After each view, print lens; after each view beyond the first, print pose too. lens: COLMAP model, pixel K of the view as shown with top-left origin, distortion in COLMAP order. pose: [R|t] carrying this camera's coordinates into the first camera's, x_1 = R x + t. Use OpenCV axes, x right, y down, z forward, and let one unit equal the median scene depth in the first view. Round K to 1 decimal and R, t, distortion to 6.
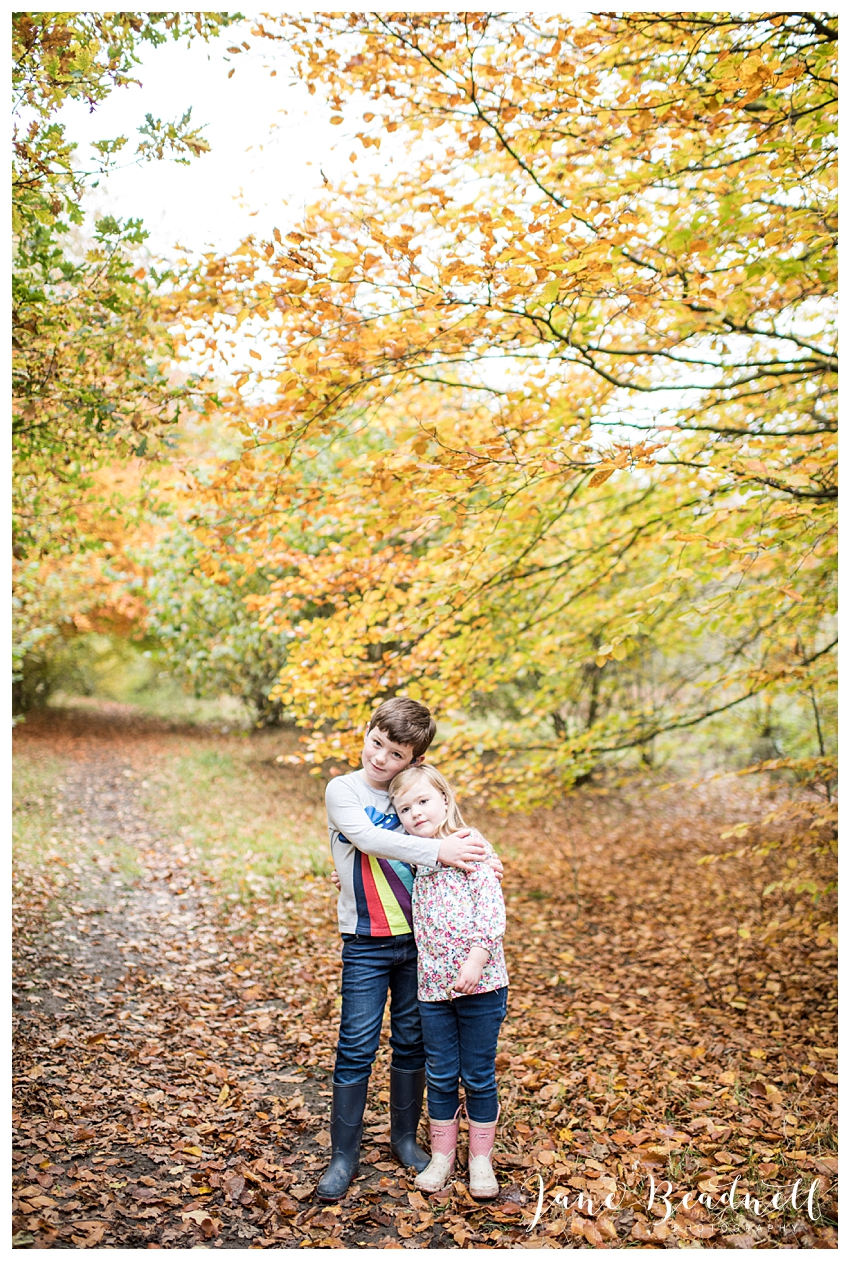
lens RADIAL K [[1252.3, 0, 425.0], [0, 1252.3, 630.5], [0, 0, 1]] dist [-0.107433, 0.123368]
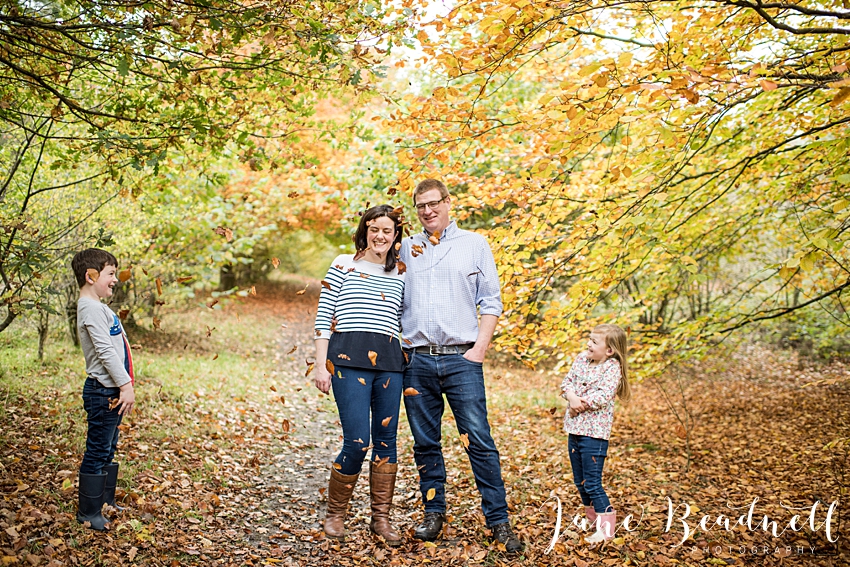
lens RADIAL K [[857.7, 0, 425.0], [0, 857.7, 283.5], [0, 0, 1]] dist [-0.077340, 0.013368]
pose [[0.993197, 0.034613, -0.111183, -0.064577], [-0.028024, 0.997788, 0.060286, 0.001342], [0.113024, -0.056760, 0.991970, 0.176424]]
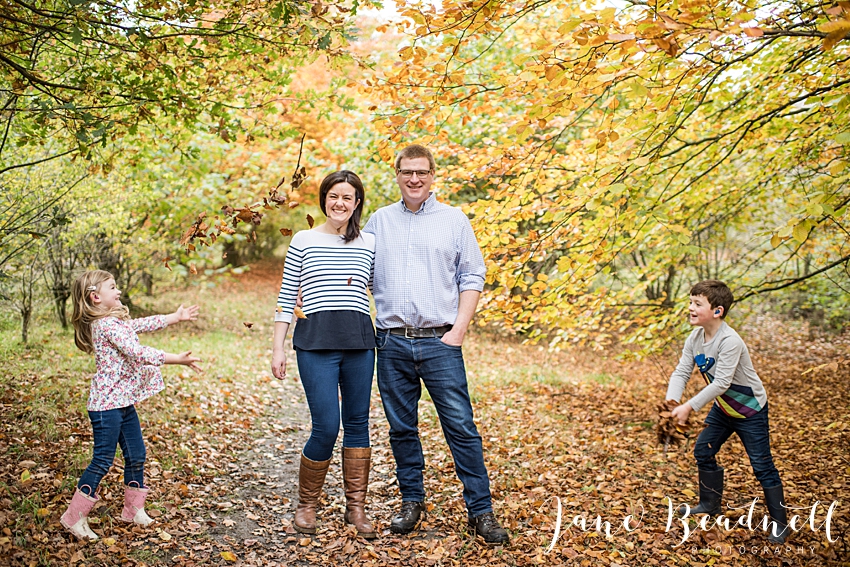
lens RADIAL K [[857.7, 0, 425.0], [0, 857.7, 283.5], [0, 0, 1]] dist [-0.077340, 0.013368]
pose [[0.991896, 0.023552, -0.124852, -0.036574], [-0.012132, 0.995736, 0.091448, 0.001716], [0.126473, -0.089192, 0.987952, 0.227891]]
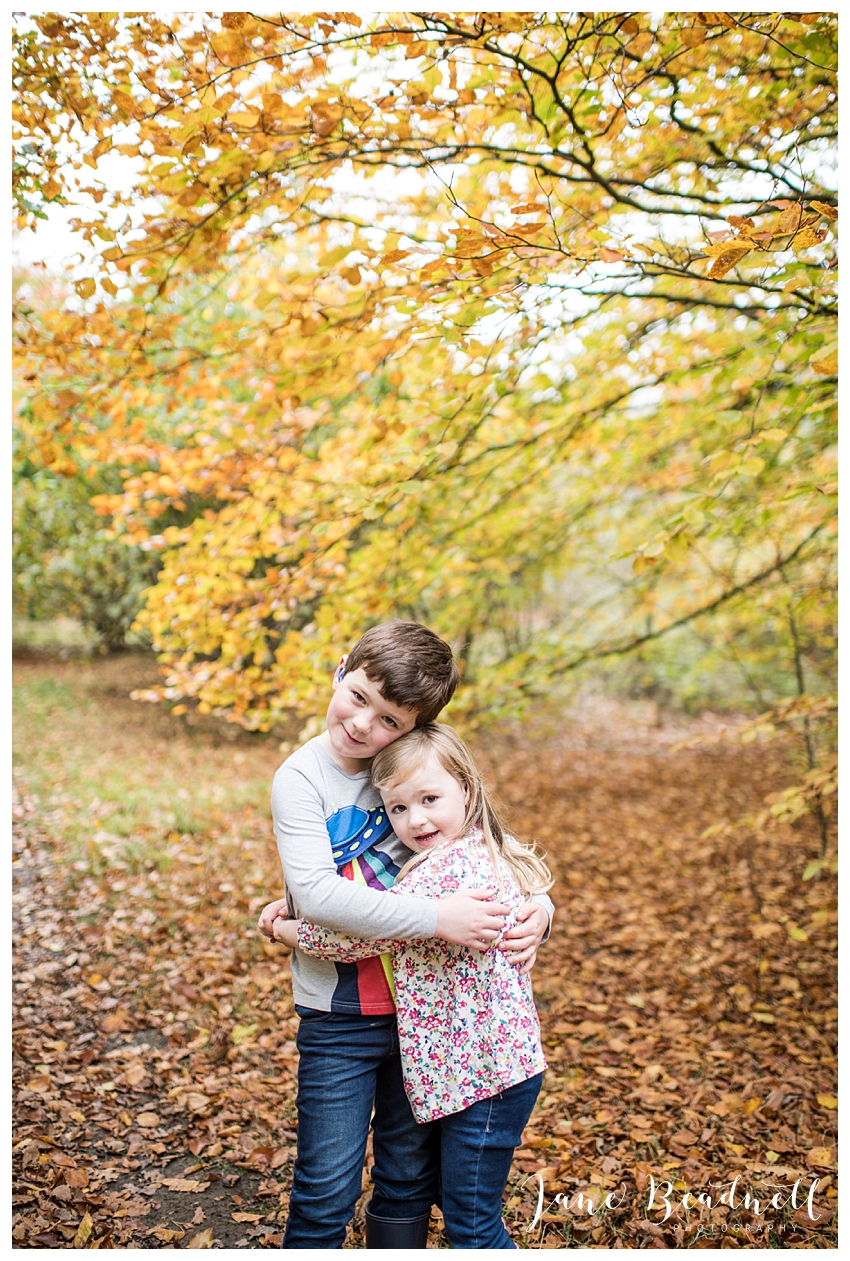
lens RADIAL K [[1252.3, 0, 425.0], [0, 1252.3, 630.5], [0, 0, 1]] dist [-0.107433, 0.123368]
pose [[0.991830, 0.001269, 0.127563, -0.047881], [-0.009077, 0.998118, 0.060641, 0.016798], [-0.127246, -0.061303, 0.989975, 0.253506]]
